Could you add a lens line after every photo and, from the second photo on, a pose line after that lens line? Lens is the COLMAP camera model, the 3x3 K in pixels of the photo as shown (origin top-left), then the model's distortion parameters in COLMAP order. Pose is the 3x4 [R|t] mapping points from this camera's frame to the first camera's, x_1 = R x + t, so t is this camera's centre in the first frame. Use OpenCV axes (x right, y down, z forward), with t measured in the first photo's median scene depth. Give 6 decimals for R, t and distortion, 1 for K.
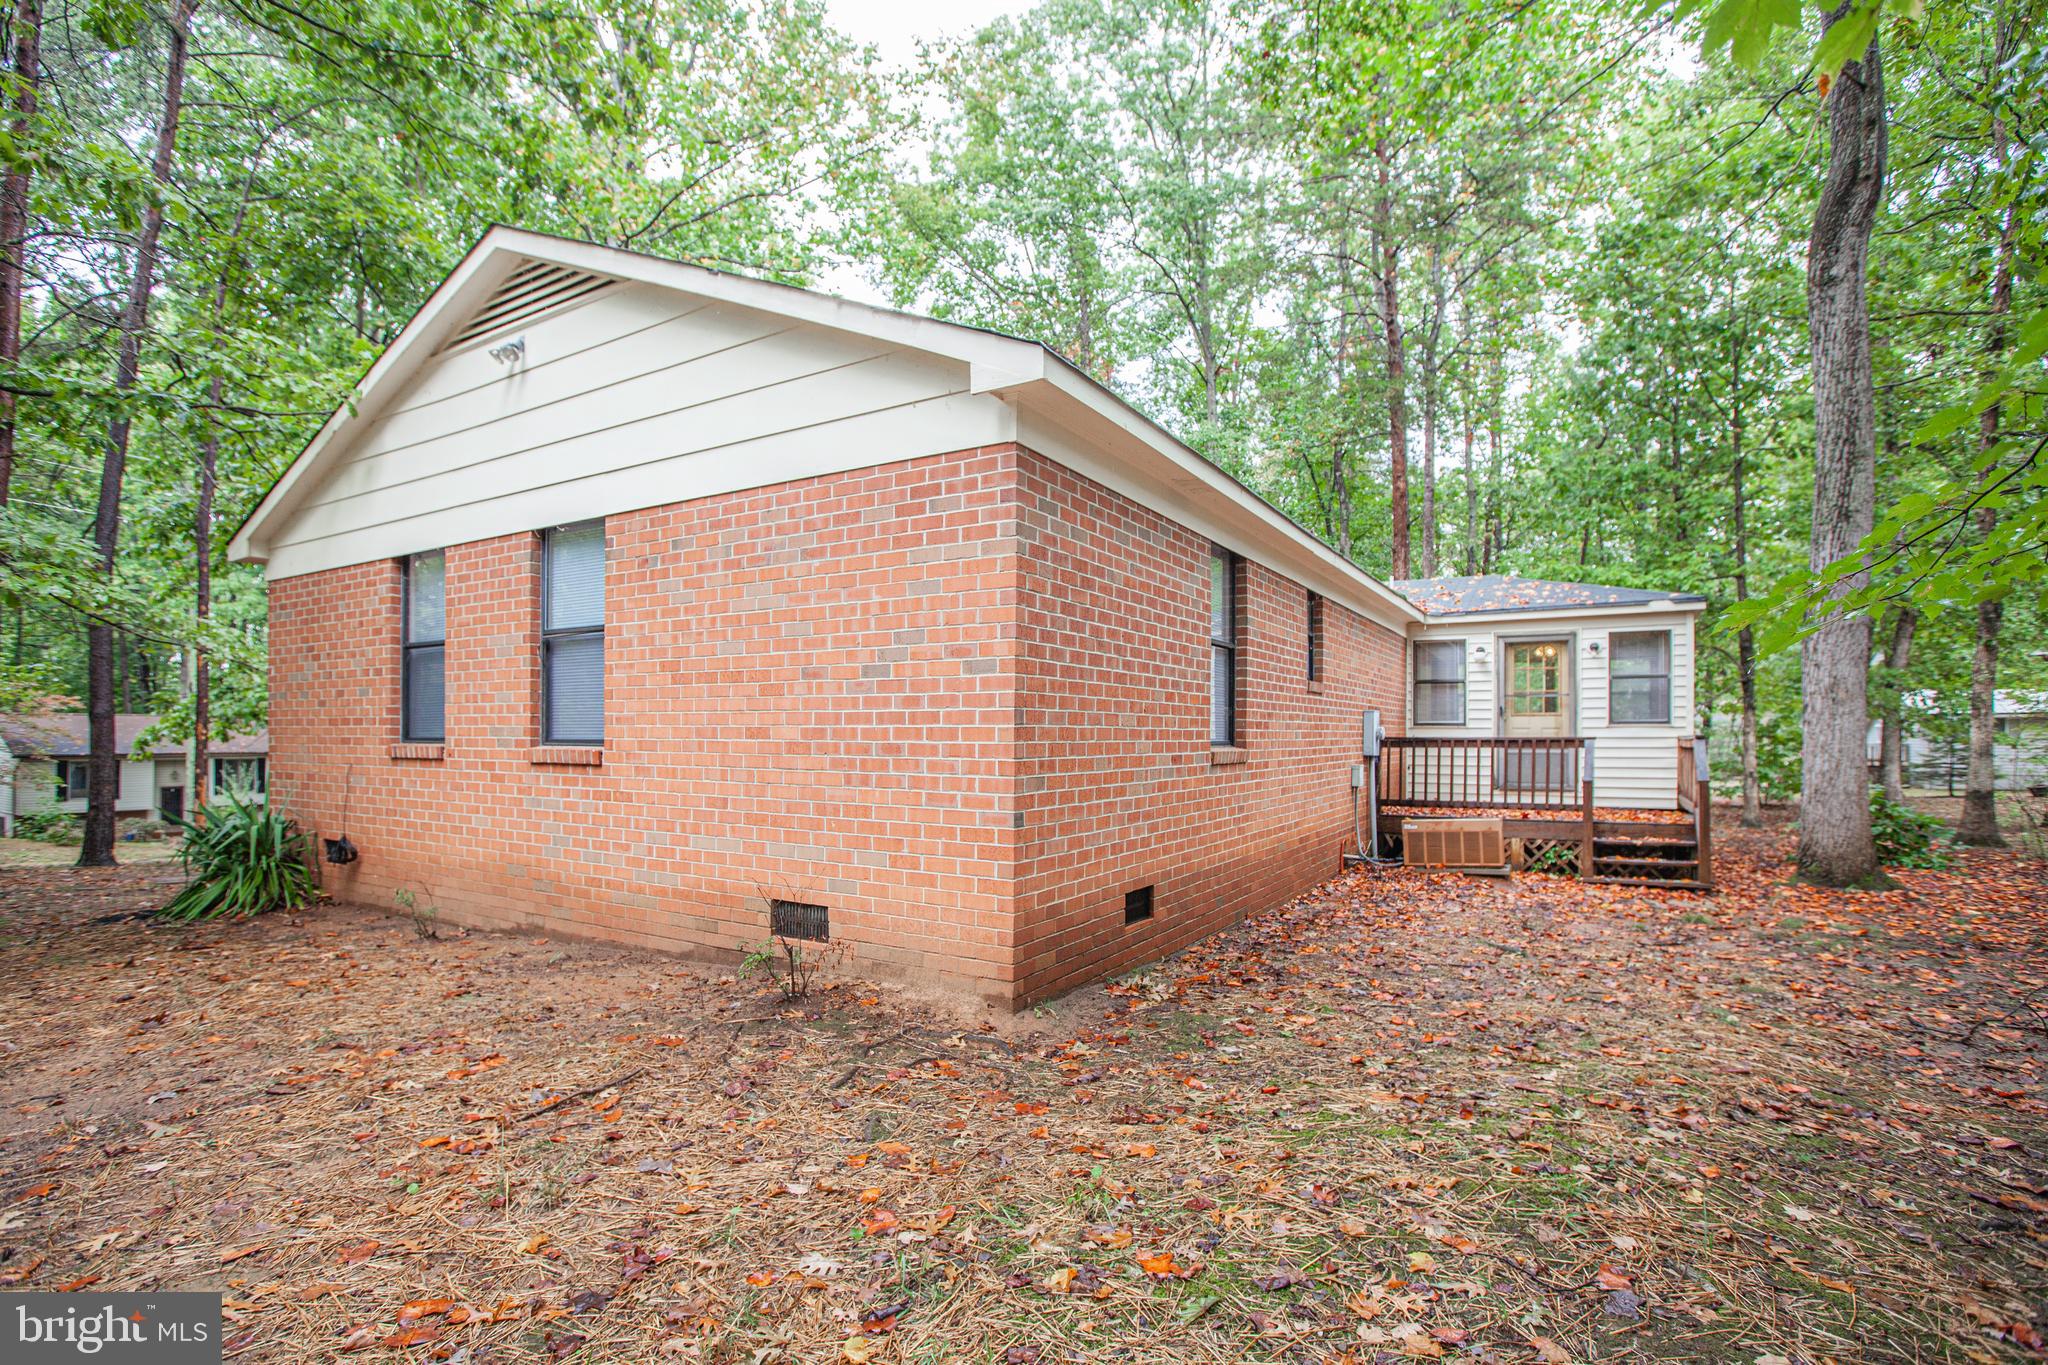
lens RADIAL K [[963.6, 0, 1014.6], [0, 963.6, 699.9], [0, 0, 1]] dist [-0.056253, 0.034353]
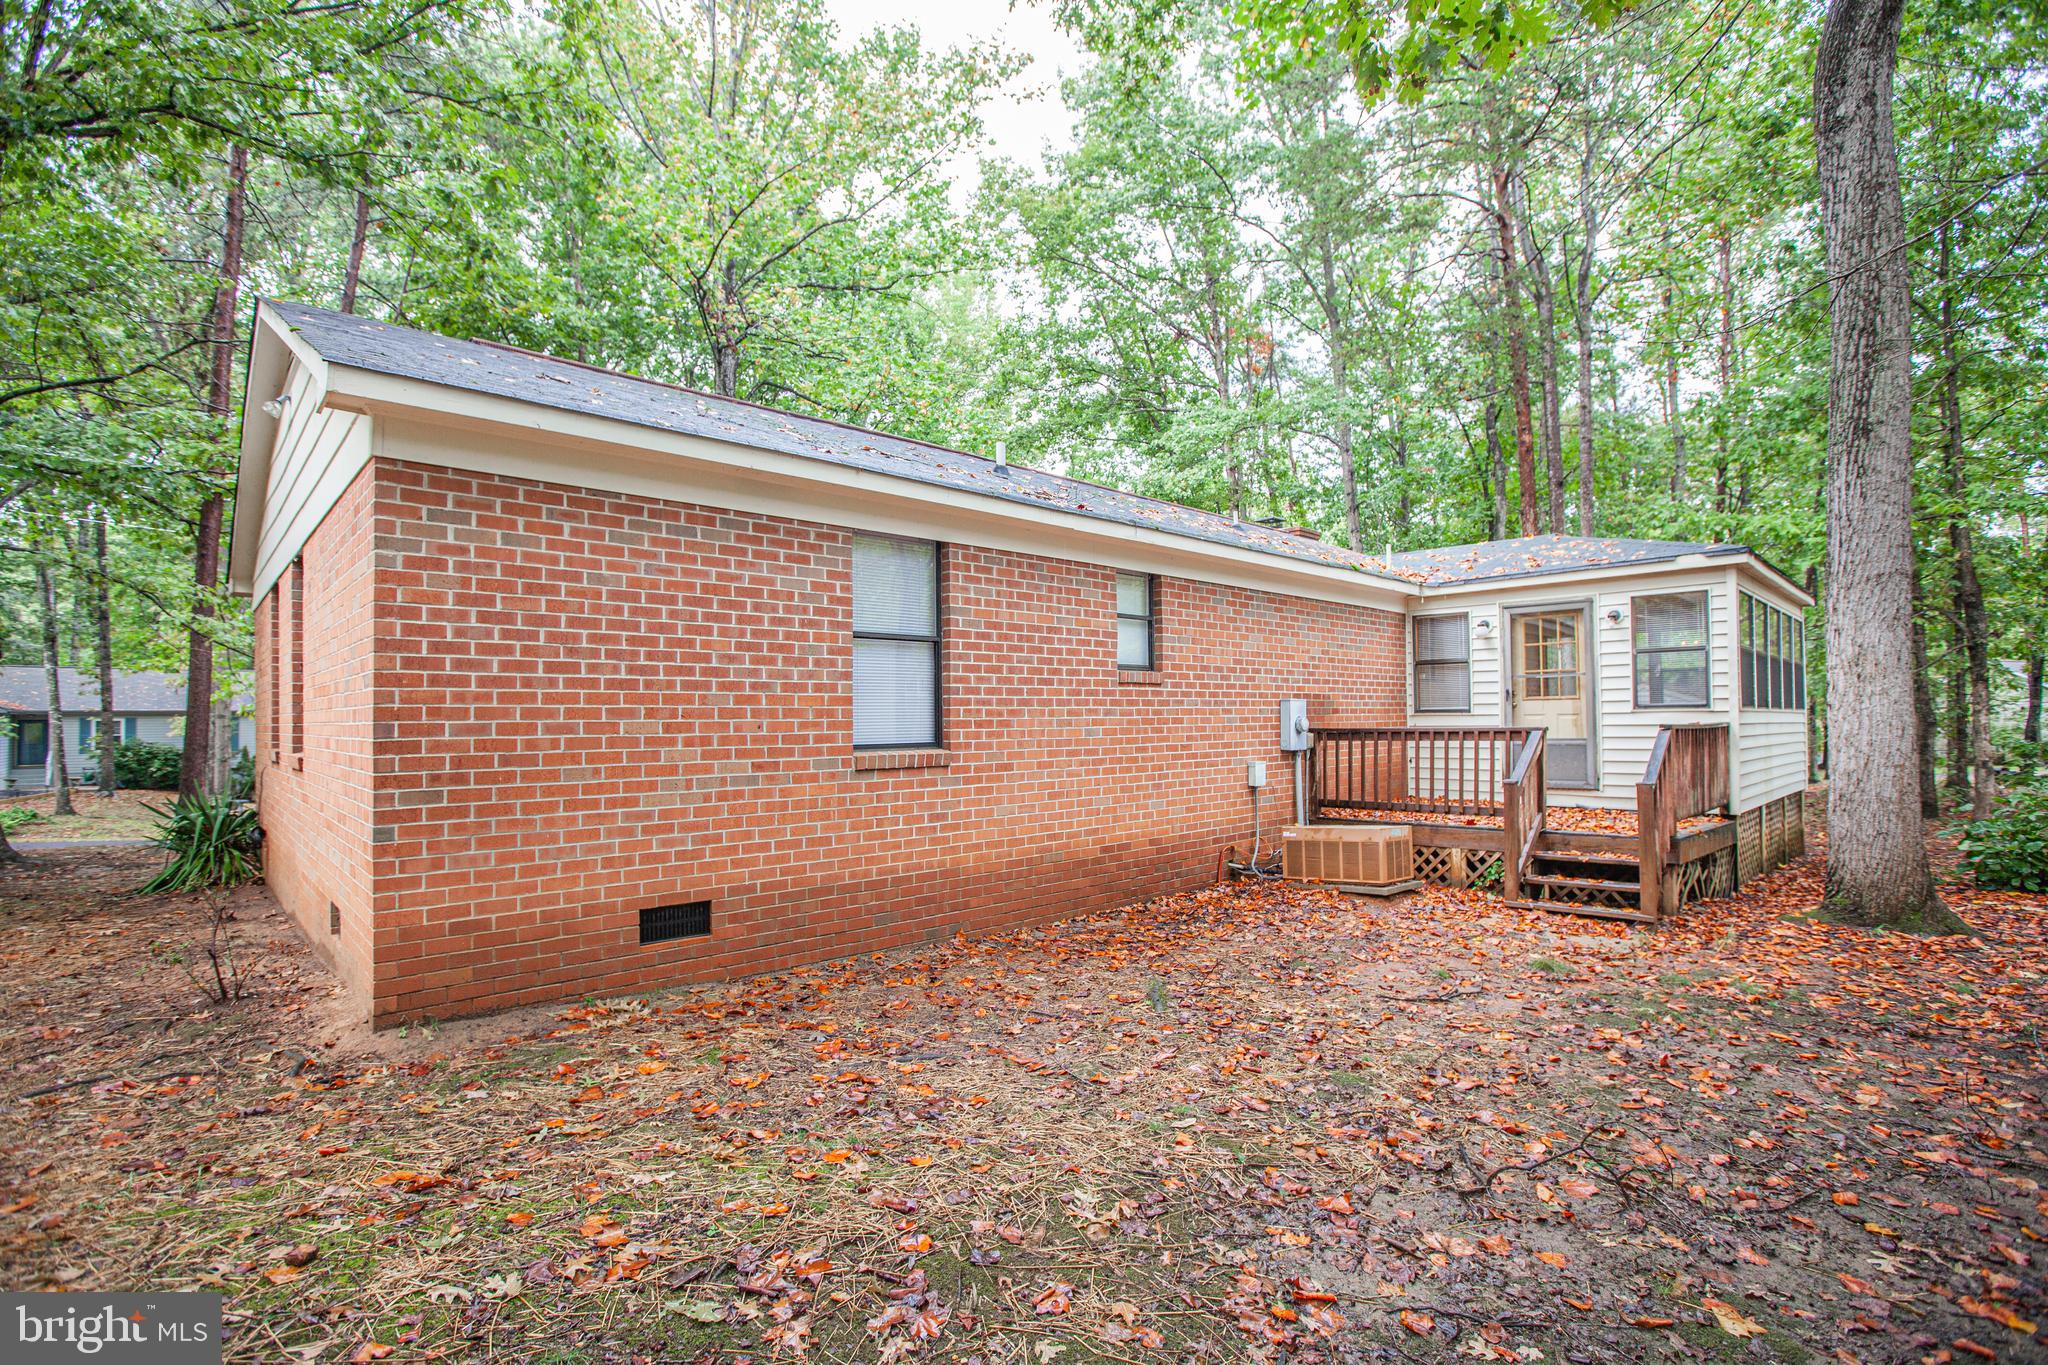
lens RADIAL K [[937.4, 0, 1024.0], [0, 937.4, 682.5], [0, 0, 1]] dist [-0.057891, 0.023636]
pose [[0.964159, -0.026146, -0.264032, 0.339686], [0.024577, 0.999655, -0.009244, -0.002986], [0.264183, 0.002423, 0.964470, 0.101033]]
